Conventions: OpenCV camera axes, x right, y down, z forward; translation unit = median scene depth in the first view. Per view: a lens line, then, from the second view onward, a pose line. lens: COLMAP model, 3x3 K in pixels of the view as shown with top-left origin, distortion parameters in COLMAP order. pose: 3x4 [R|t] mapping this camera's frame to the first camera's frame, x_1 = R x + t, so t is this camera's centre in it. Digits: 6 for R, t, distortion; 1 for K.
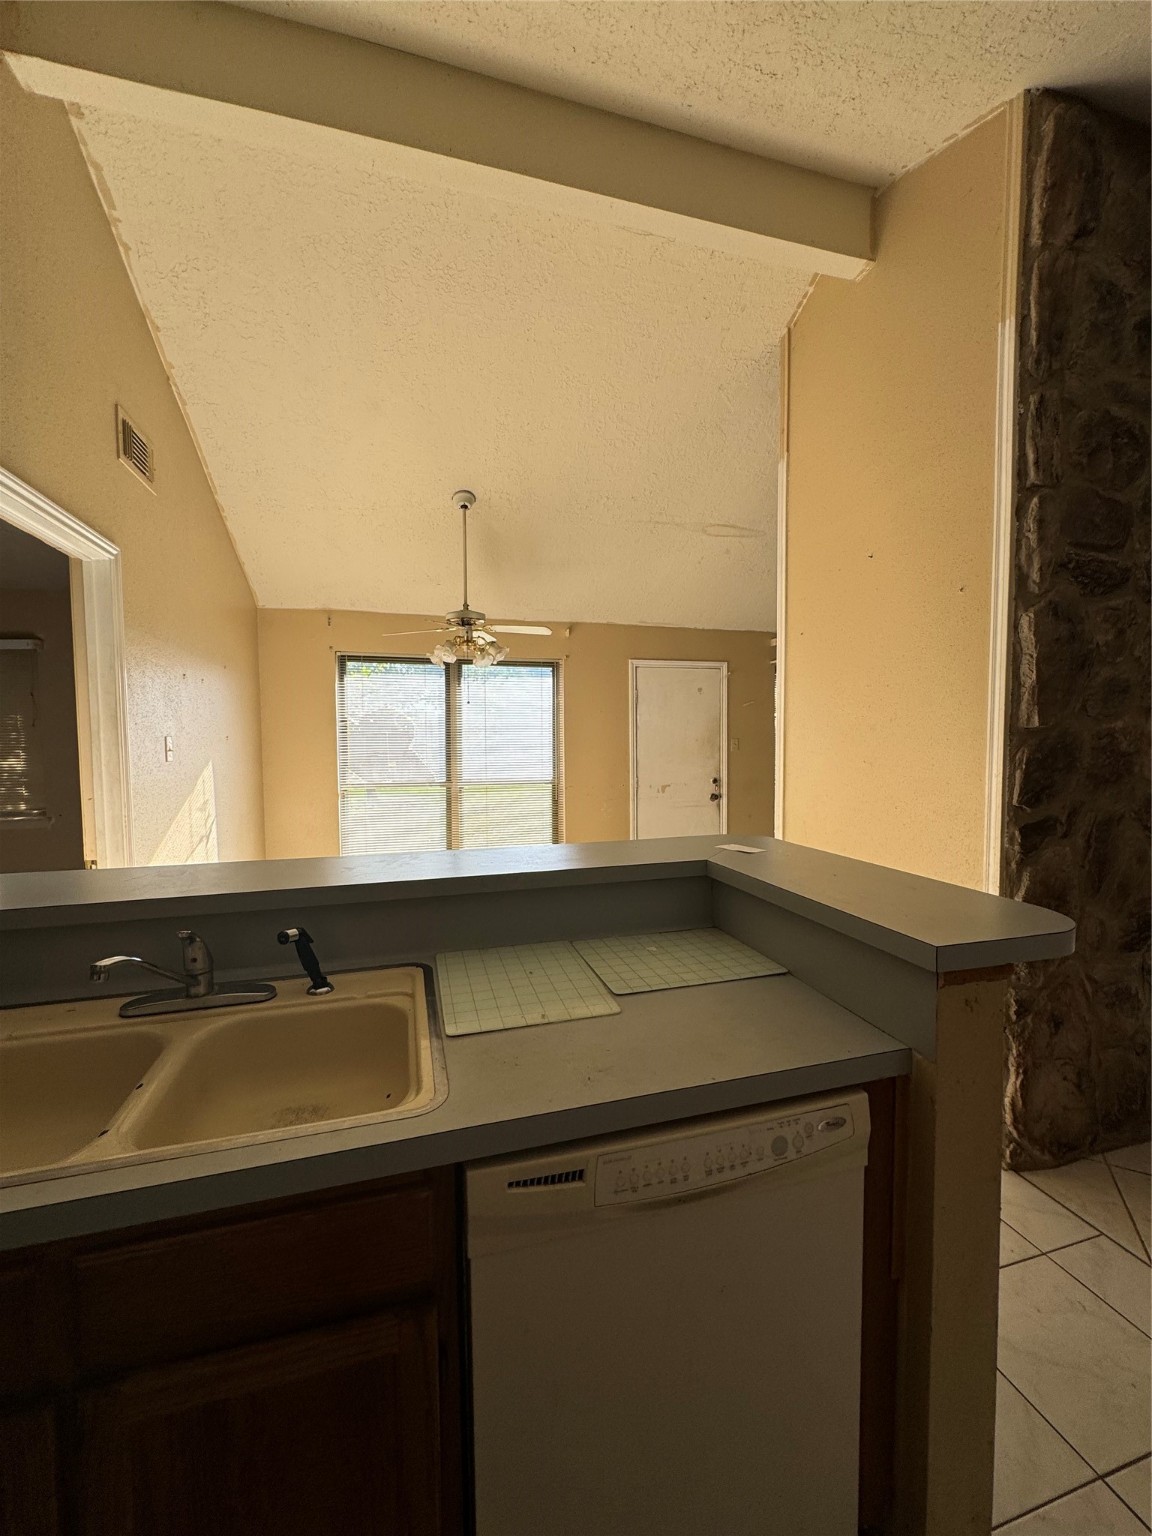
lens RADIAL K [[618.0, 0, 578.8], [0, 618.0, 766.1], [0, 0, 1]] dist [-0.001198, -0.000186]
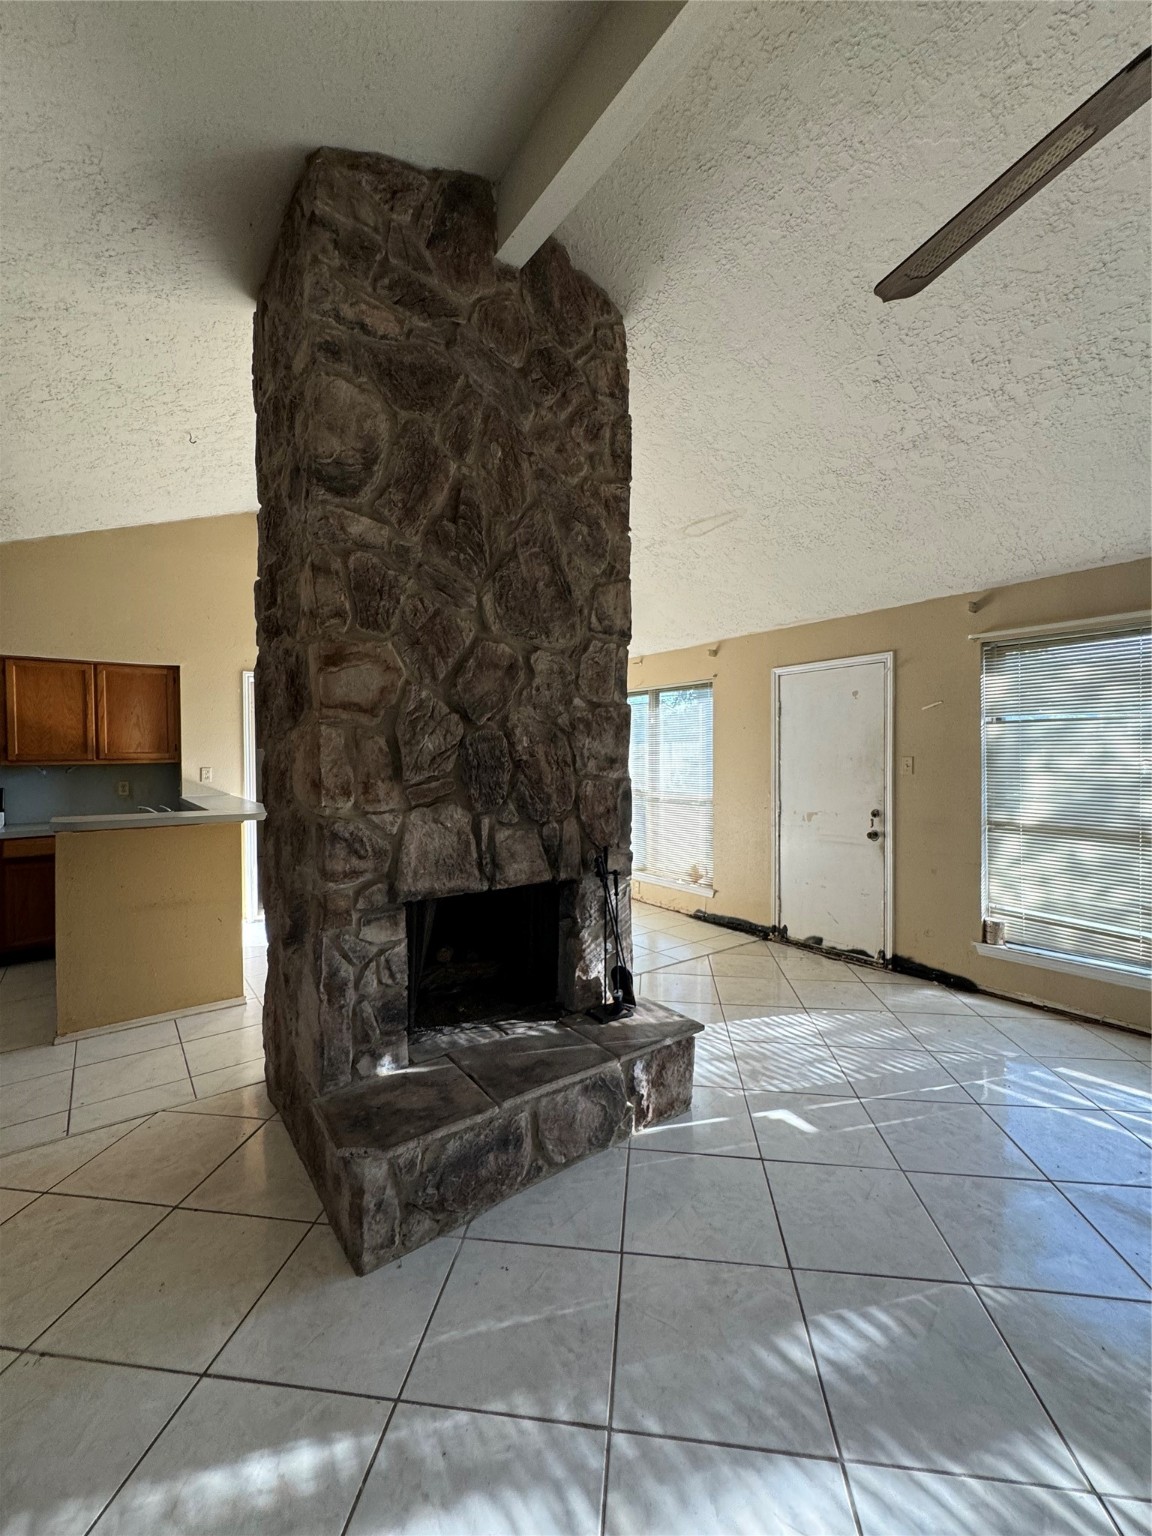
lens RADIAL K [[618.0, 0, 578.8], [0, 618.0, 766.1], [0, 0, 1]] dist [-0.001198, -0.000186]
pose [[0.363226, 0.018983, -0.931508, 0.790530], [-0.030336, 0.999503, 0.008540, -0.029121], [0.931207, 0.025156, 0.363621, 0.400607]]
